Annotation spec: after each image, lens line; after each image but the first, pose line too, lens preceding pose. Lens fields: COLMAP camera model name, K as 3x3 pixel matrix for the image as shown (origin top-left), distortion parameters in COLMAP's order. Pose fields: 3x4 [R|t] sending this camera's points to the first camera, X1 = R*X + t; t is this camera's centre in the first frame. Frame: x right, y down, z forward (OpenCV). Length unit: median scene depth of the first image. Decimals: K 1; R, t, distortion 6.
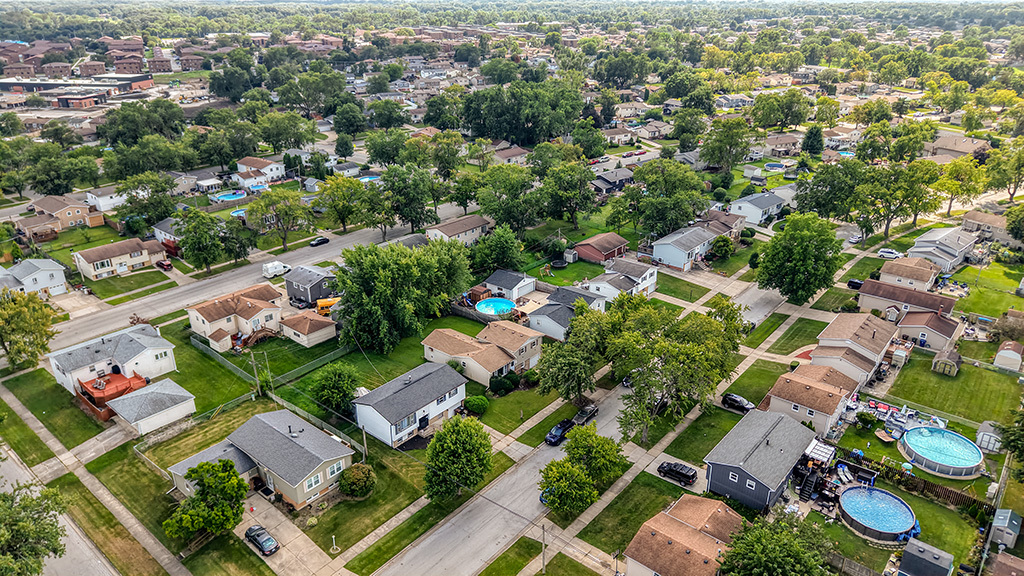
lens RADIAL K [[698.2, 0, 510.7], [0, 698.2, 285.9], [0, 0, 1]] dist [0.009557, -0.012253]
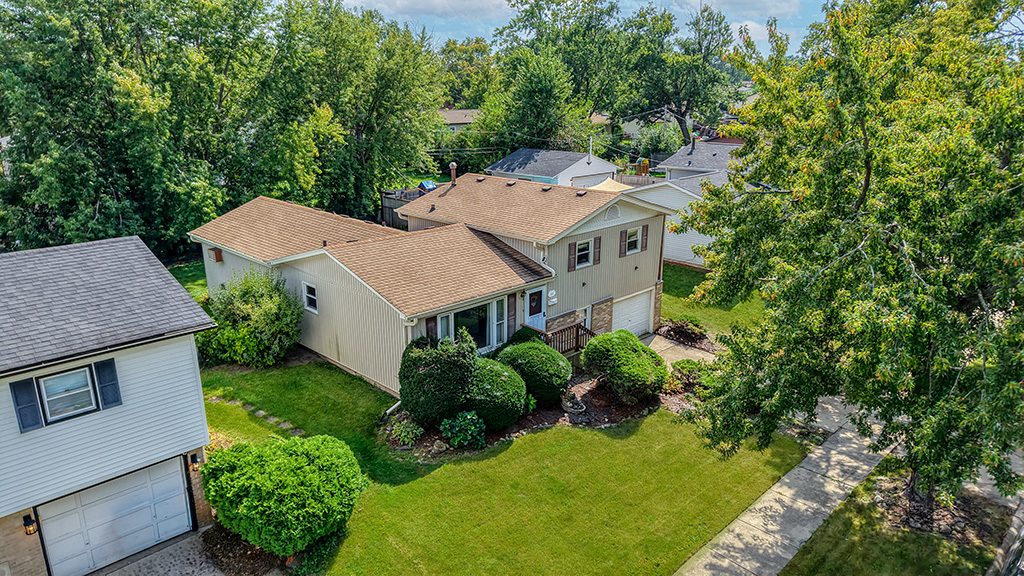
lens RADIAL K [[698.2, 0, 521.8], [0, 698.2, 291.8], [0, 0, 1]] dist [0.009557, -0.012253]
pose [[0.997396, 0.026566, -0.067052, 0.010178], [-0.034256, 0.992627, -0.116269, 0.108415], [0.063469, 0.118263, 0.990952, 0.642777]]
